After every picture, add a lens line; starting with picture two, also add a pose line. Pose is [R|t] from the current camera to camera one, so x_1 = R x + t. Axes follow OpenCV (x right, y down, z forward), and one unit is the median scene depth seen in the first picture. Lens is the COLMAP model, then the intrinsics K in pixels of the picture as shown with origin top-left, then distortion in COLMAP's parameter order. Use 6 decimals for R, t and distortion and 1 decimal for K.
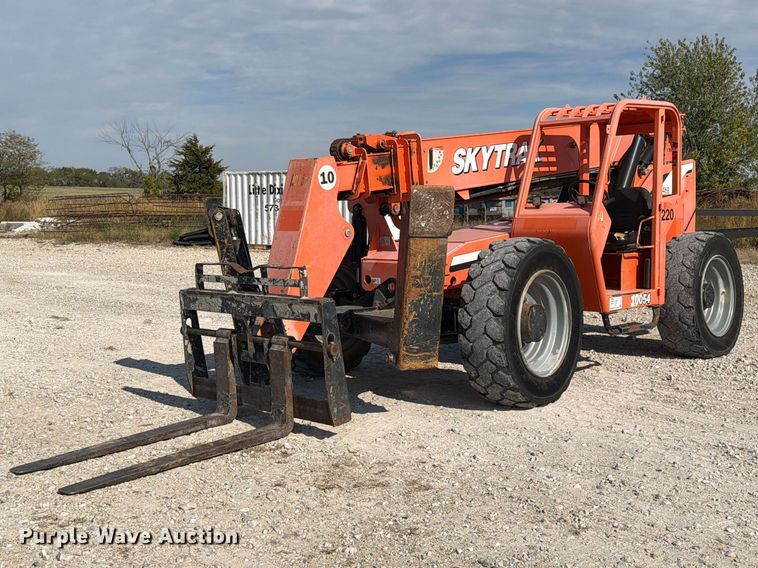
lens RADIAL K [[886.9, 0, 362.2], [0, 886.9, 283.6], [0, 0, 1]] dist [0.068847, -0.020540]
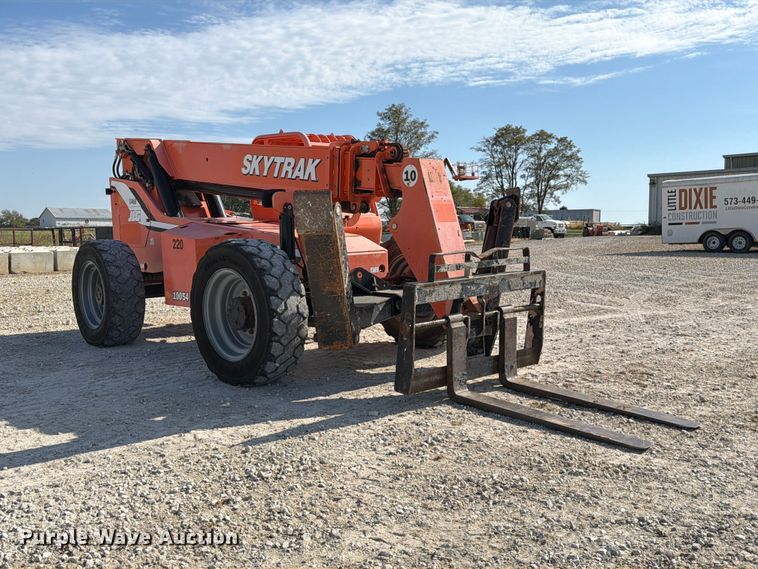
lens RADIAL K [[739.5, 0, 376.4], [0, 739.5, 291.4], [0, 0, 1]] dist [0.117093, -0.204984]
pose [[0.092738, -0.088715, 0.991731, -0.923083], [0.104050, 0.991433, 0.078958, -0.049450], [-0.990239, 0.095867, 0.101174, 0.889347]]
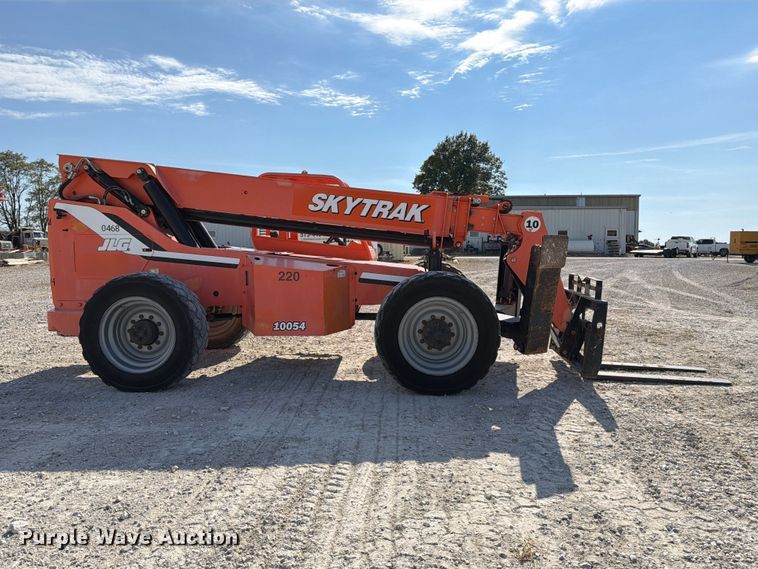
lens RADIAL K [[592.5, 0, 379.6], [0, 592.5, 285.5], [0, 0, 1]] dist [0.092172, -0.101748]
pose [[-0.641733, -0.054859, 0.764964, -0.646268], [0.068493, 0.989353, 0.128410, -0.151972], [-0.763864, 0.134799, -0.631143, 1.728742]]
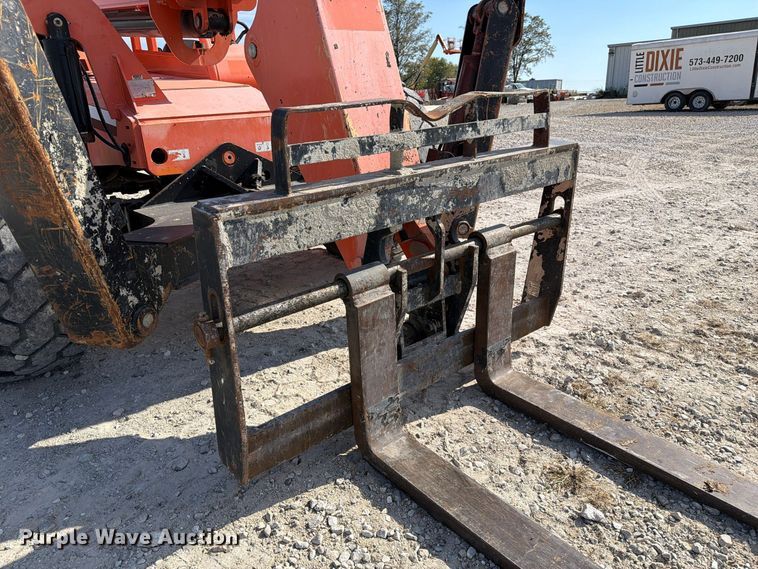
lens RADIAL K [[534.1, 0, 381.9], [0, 534.1, 286.9], [0, 0, 1]] dist [0.040257, -0.056734]
pose [[0.102844, -0.332408, 0.937512, -0.350976], [0.127667, 0.939125, 0.318975, -0.018468], [-0.986471, 0.086885, 0.139021, 0.851489]]
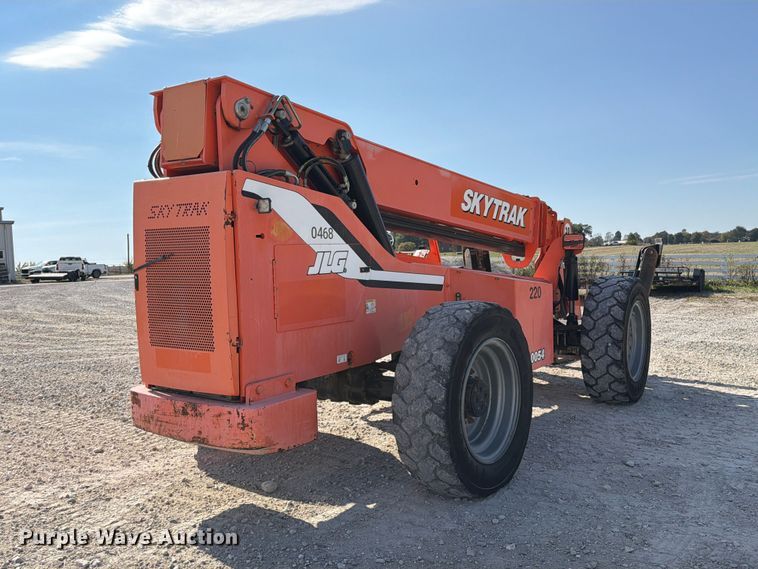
lens RADIAL K [[700.8, 0, 377.7], [0, 700.8, 283.5], [0, 0, 1]] dist [0.080806, -0.008814]
pose [[-0.990966, 0.040278, -0.127919, 0.403796], [0.023323, 0.991058, 0.131378, -0.184384], [0.132067, 0.127208, -0.983045, 2.055031]]
